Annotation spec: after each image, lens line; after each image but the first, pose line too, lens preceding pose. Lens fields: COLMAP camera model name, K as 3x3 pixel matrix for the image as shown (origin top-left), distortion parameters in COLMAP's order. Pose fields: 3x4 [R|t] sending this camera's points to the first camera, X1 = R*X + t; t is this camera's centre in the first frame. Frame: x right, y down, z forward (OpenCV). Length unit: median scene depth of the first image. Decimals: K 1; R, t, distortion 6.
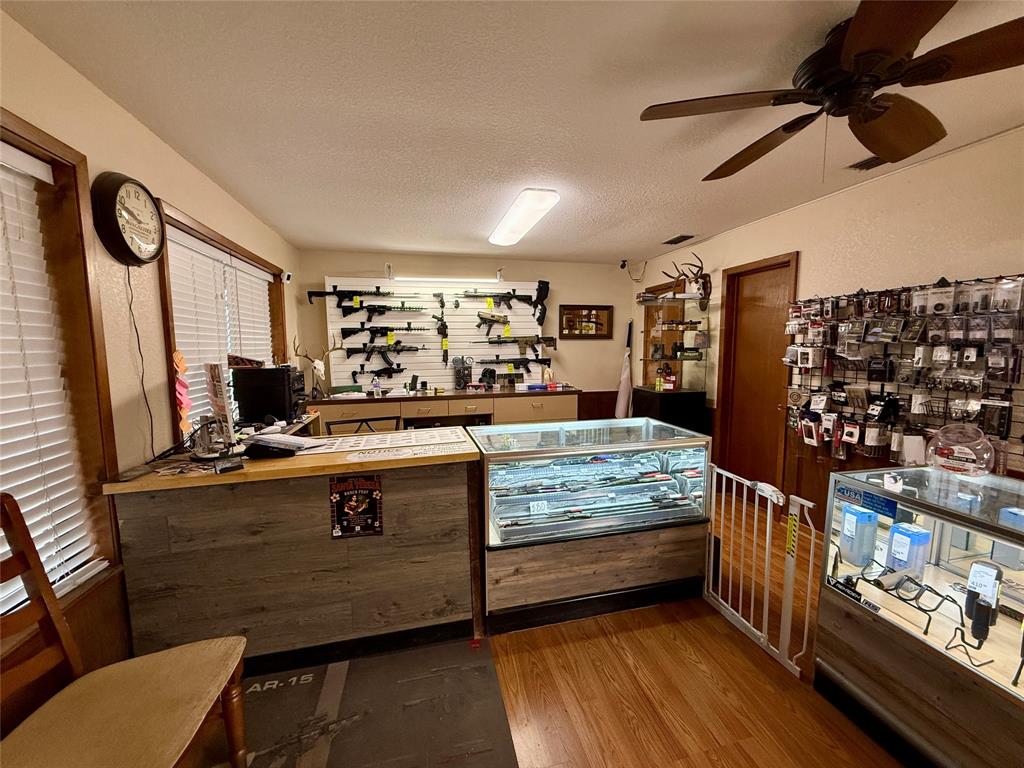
lens RADIAL K [[408.7, 0, 512.0], [0, 408.7, 384.0], [0, 0, 1]] dist [-0.000730, -0.000046]
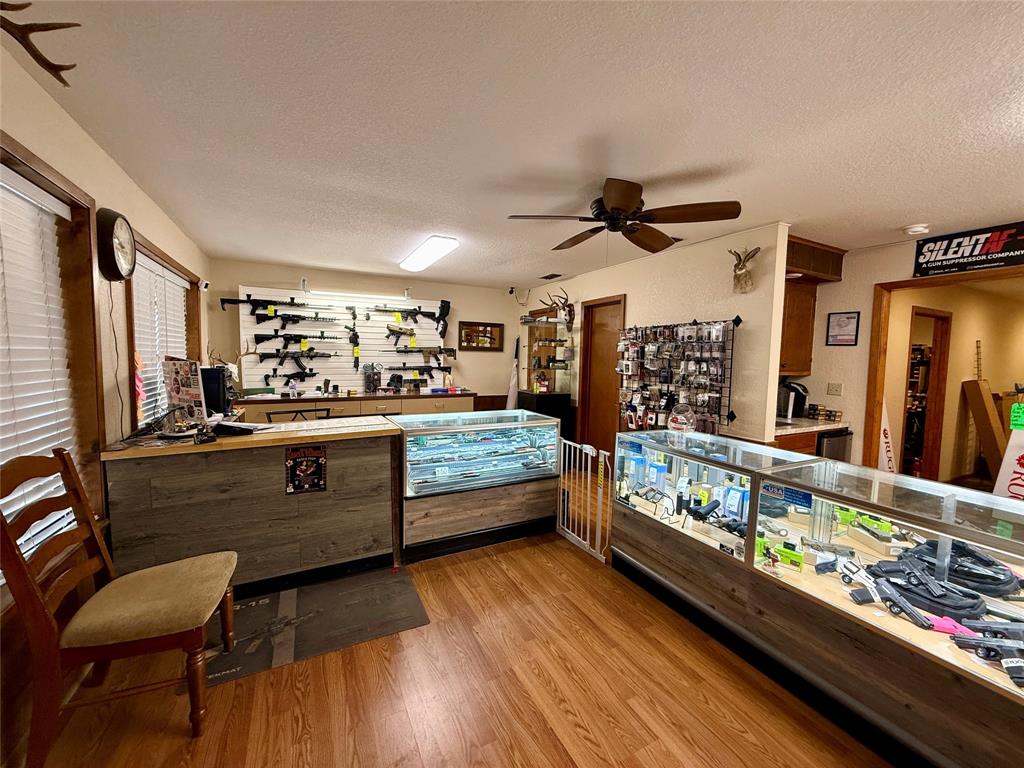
lens RADIAL K [[408.7, 0, 512.0], [0, 408.7, 384.0], [0, 0, 1]] dist [-0.000730, -0.000046]
pose [[0.970346, 0.009169, 0.241545, -0.041541], [-0.002470, 0.999604, -0.028024, 0.044728], [-0.241706, 0.026597, 0.969985, -0.401468]]
